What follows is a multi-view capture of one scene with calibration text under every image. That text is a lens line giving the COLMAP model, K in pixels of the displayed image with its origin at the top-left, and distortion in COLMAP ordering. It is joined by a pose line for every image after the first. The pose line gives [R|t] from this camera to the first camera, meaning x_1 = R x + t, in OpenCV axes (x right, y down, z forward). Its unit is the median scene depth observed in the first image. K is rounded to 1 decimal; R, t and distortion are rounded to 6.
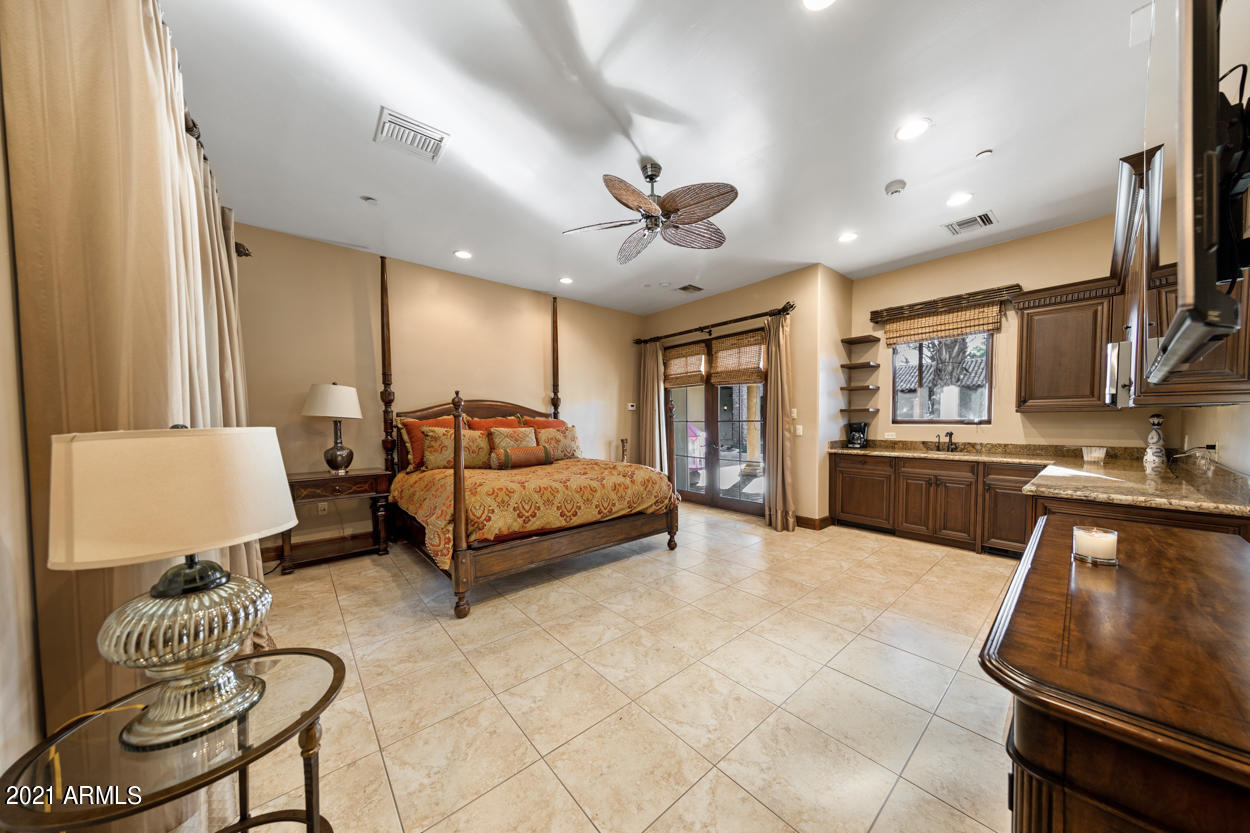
lens RADIAL K [[406.1, 0, 625.0], [0, 406.1, 416.5], [0, 0, 1]] dist [-0.000180, -0.000005]
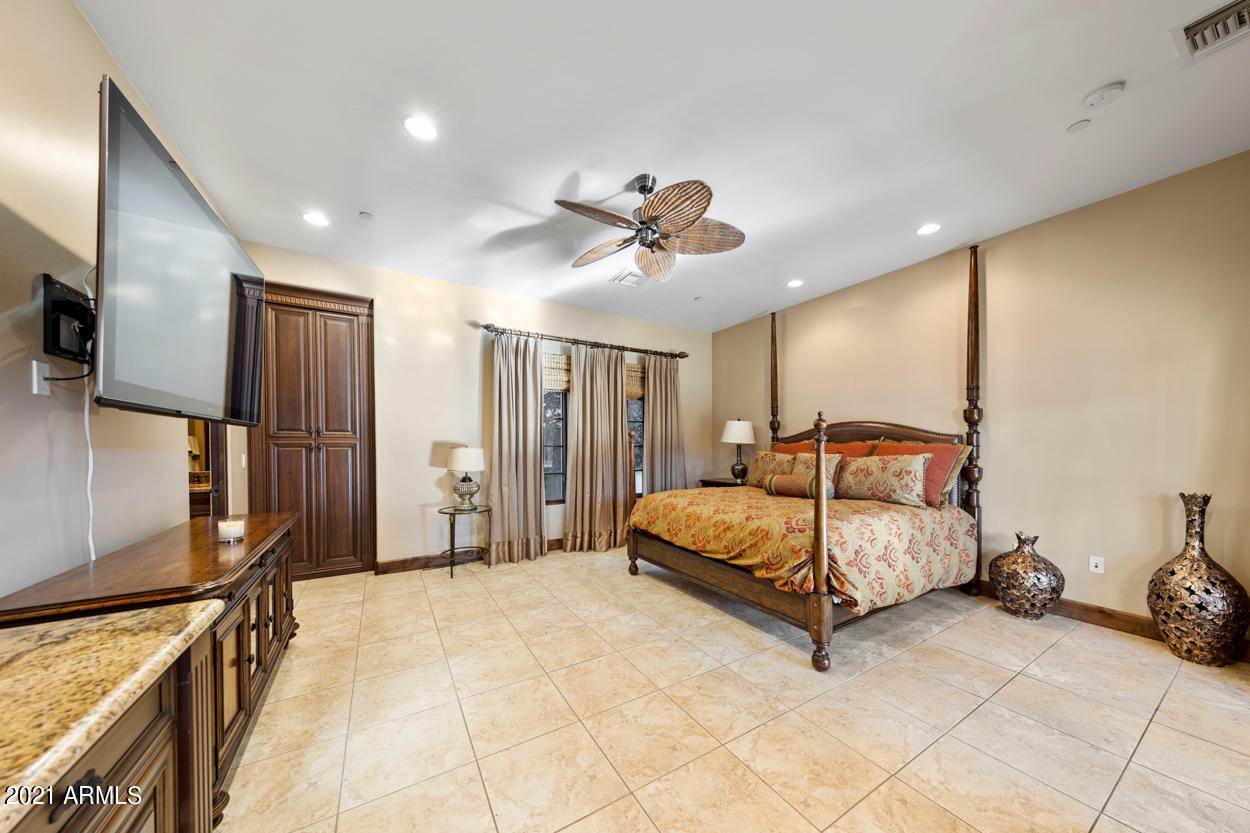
lens RADIAL K [[397.1, 0, 627.1], [0, 397.1, 433.0], [0, 0, 1]] dist [0.000246, 0.000004]
pose [[-0.161973, -0.024553, -0.986490, 0.728346], [0.009606, 0.999604, -0.026457, 0.002231], [0.986748, -0.013762, -0.161673, 0.825516]]
